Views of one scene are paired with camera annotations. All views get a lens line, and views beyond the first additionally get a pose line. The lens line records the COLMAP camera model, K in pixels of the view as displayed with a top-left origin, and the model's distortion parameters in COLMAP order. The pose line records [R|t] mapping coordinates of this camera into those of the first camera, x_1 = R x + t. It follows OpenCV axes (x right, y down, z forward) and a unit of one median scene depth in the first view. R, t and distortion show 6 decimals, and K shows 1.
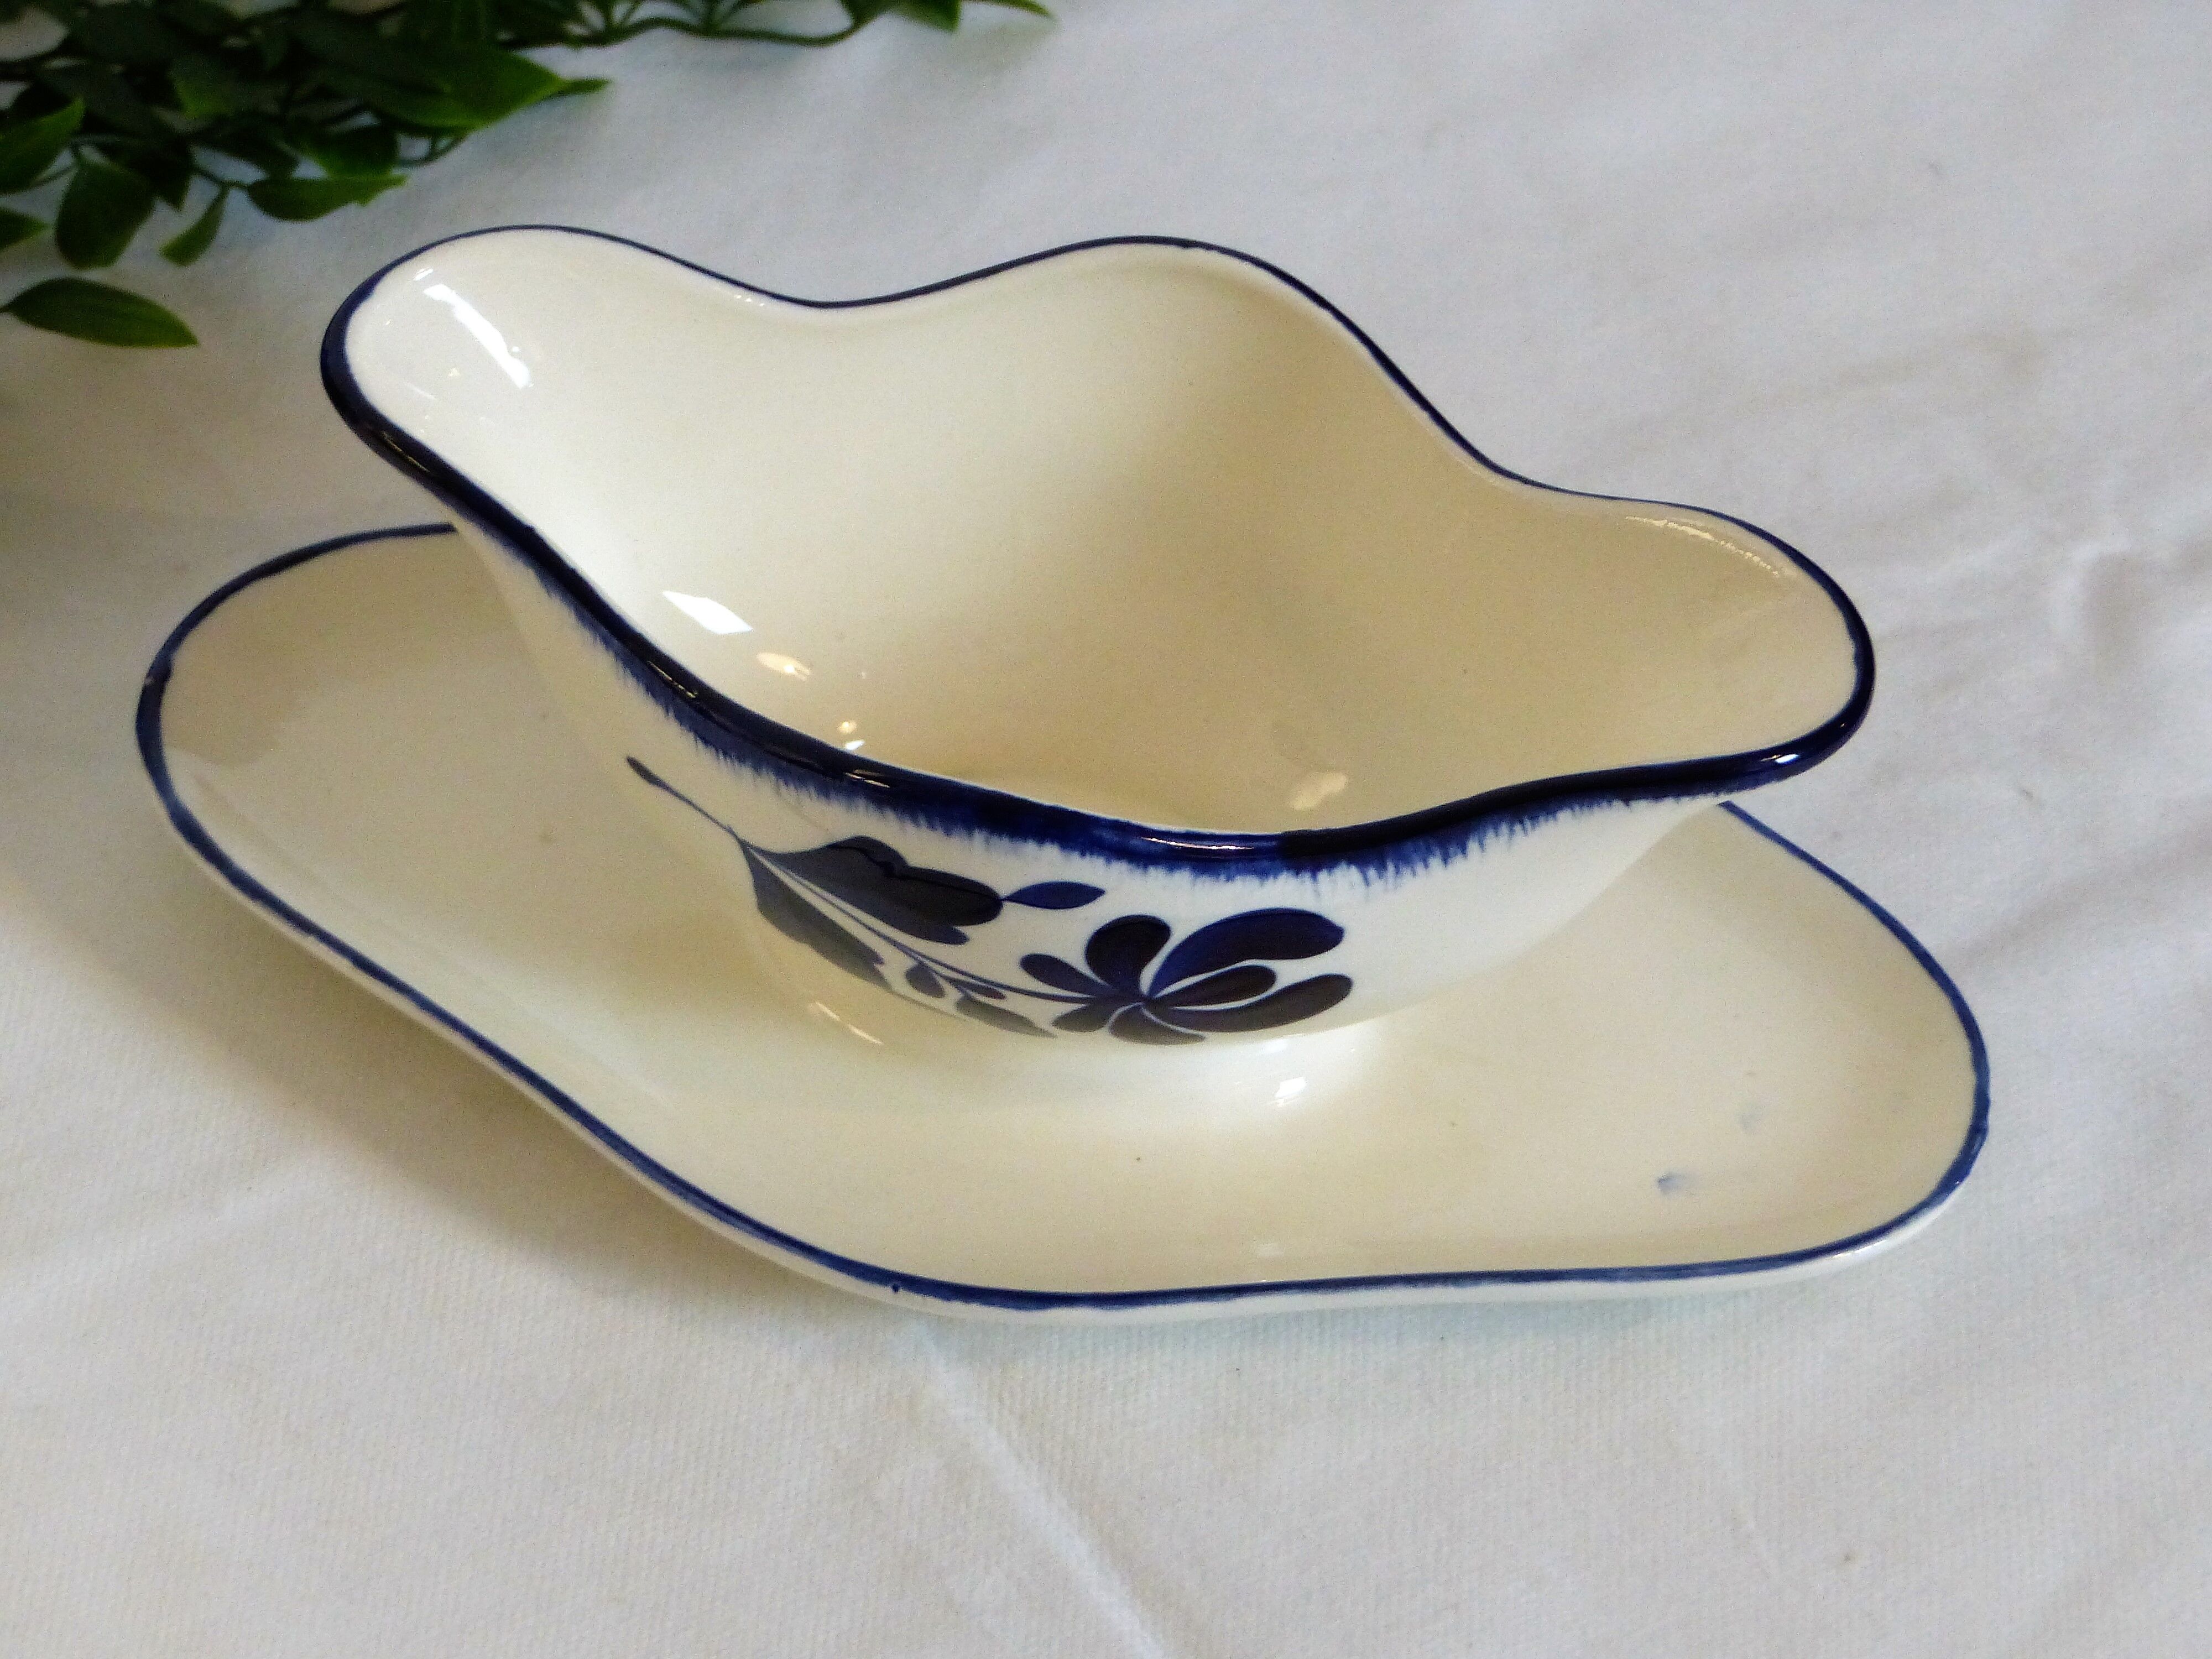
lens RADIAL K [[7903.8, 0, 1099.0], [0, 7903.8, 833.7], [0, 0, 1]] dist [0.230776, 0.000000]
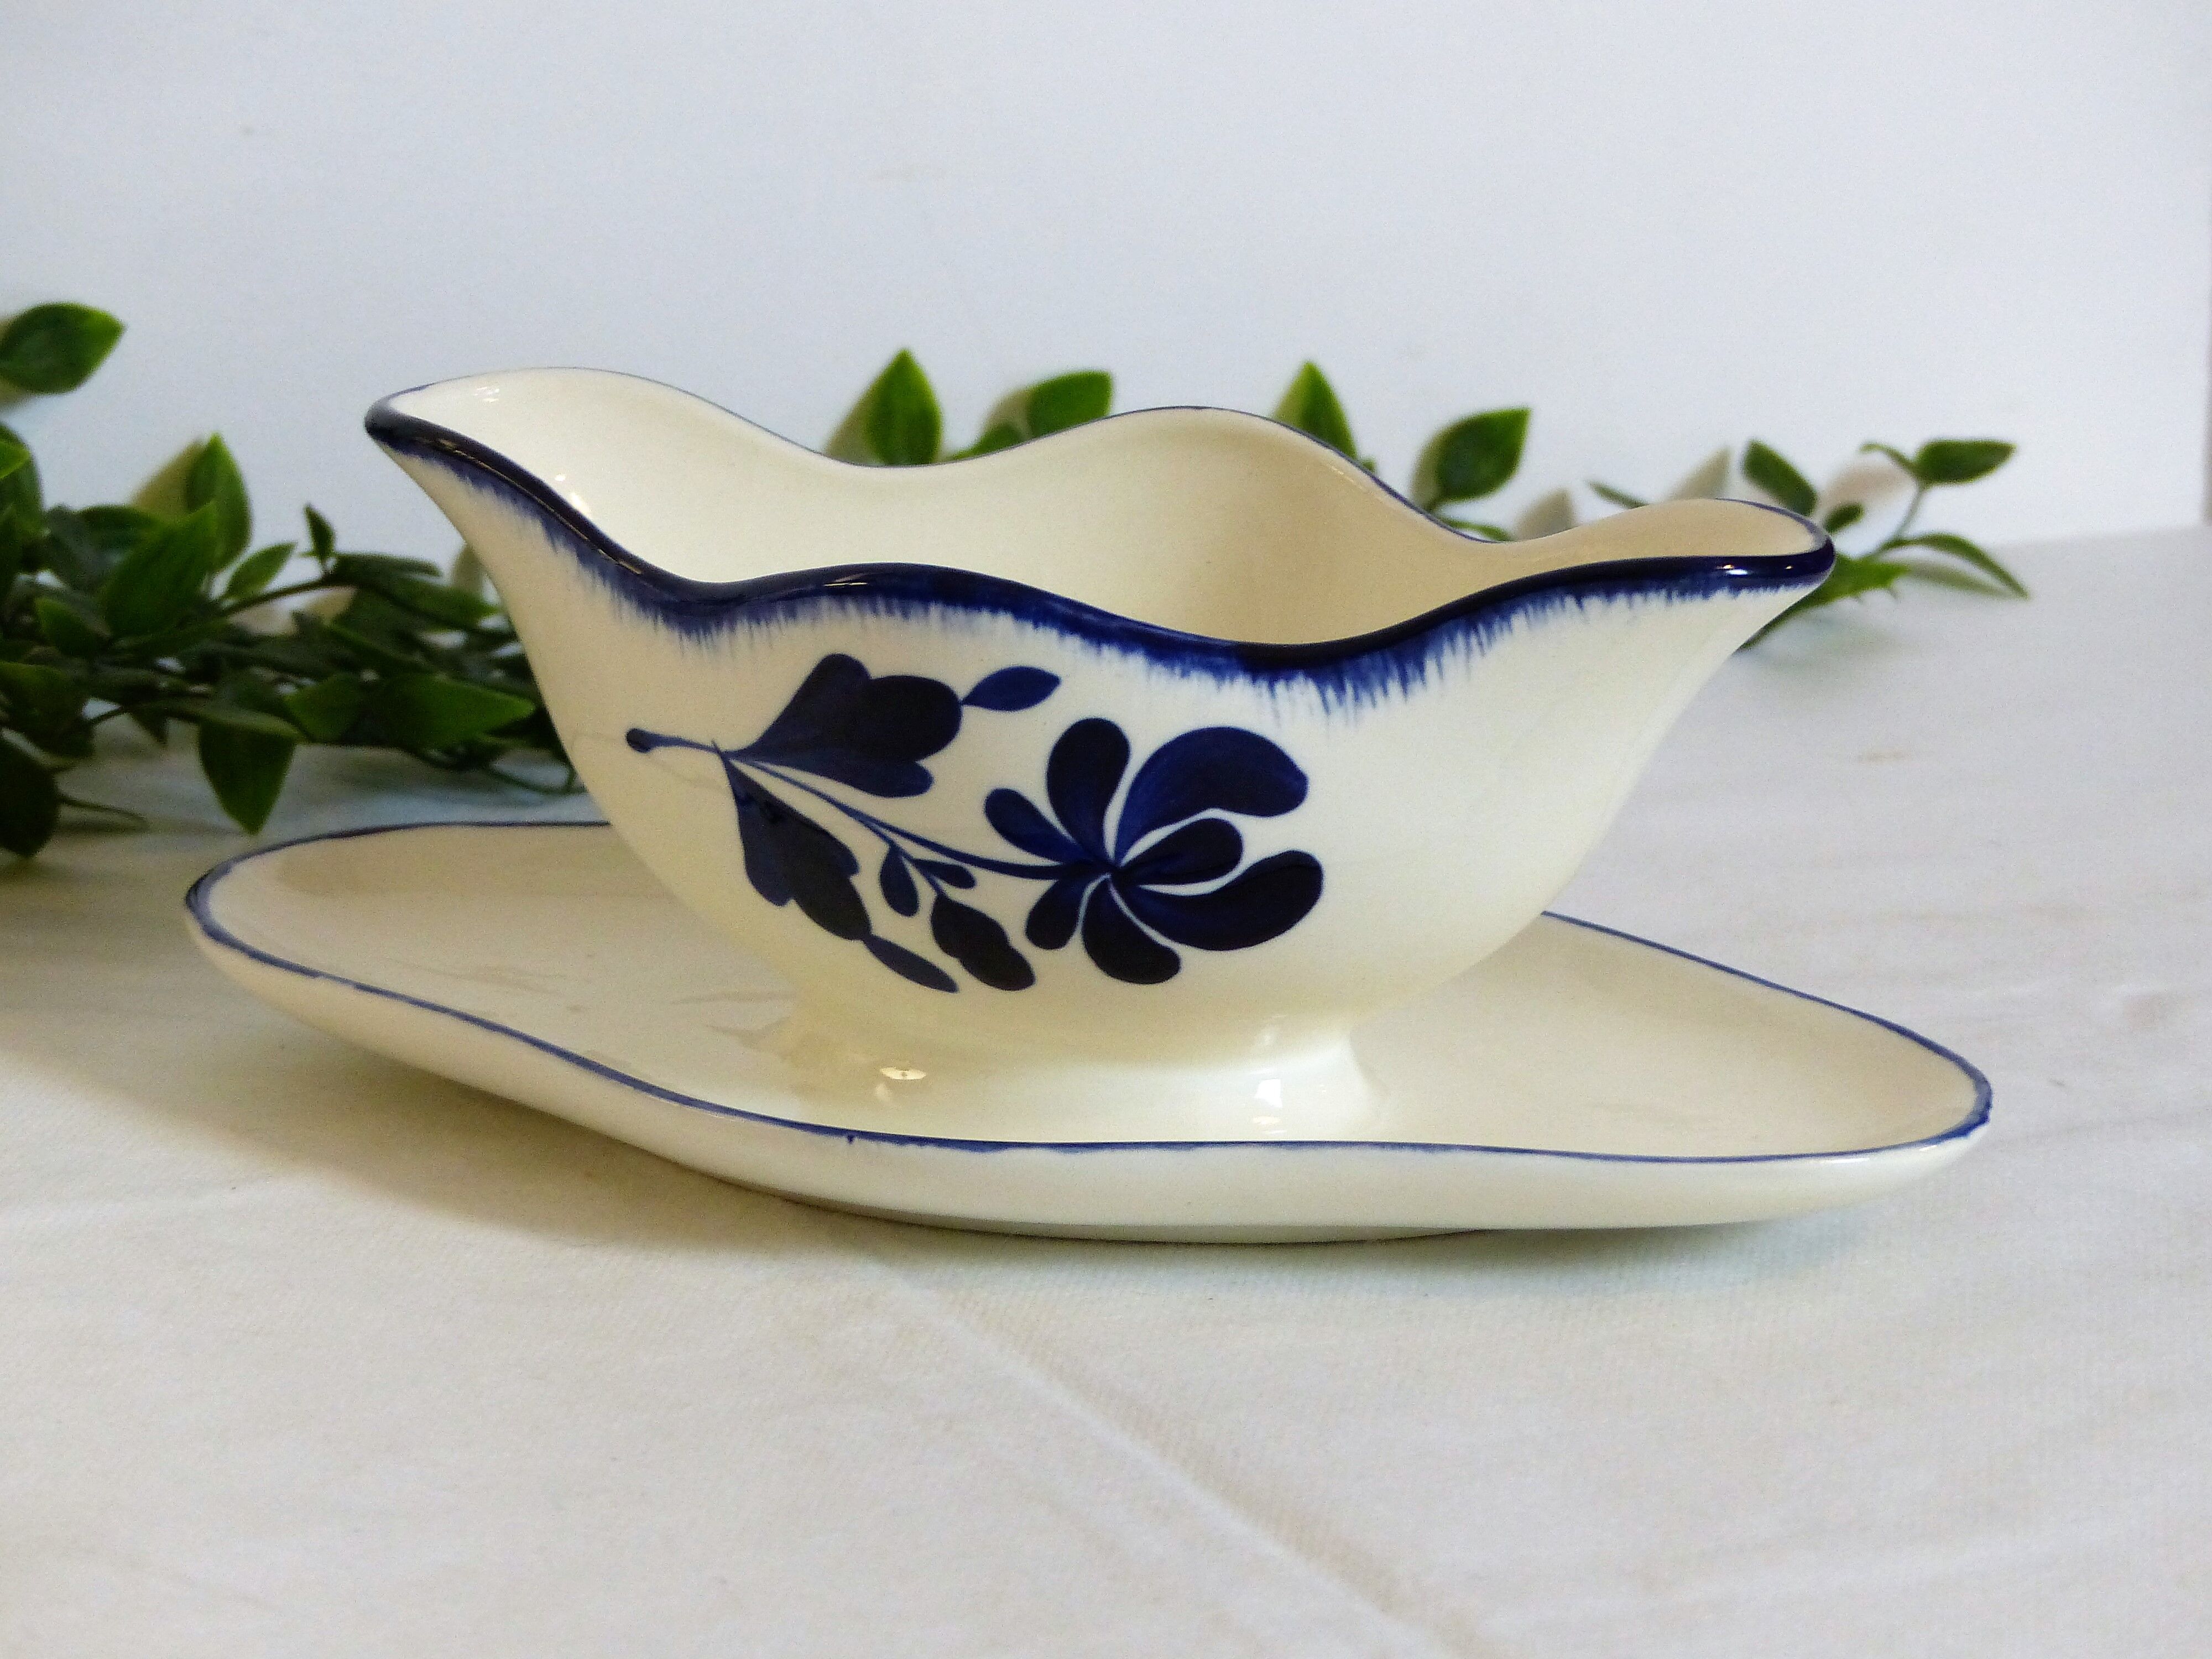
lens RADIAL K [[6785.5, 0, 1118.0], [0, 6785.5, 828.4], [0, 0, 1]] dist [0.201278, 0.000000]
pose [[0.996518, -0.011860, -0.082533, 0.078770], [-0.031993, 0.859686, -0.509820, 0.461740], [0.076999, 0.510685, 0.856313, 0.266913]]
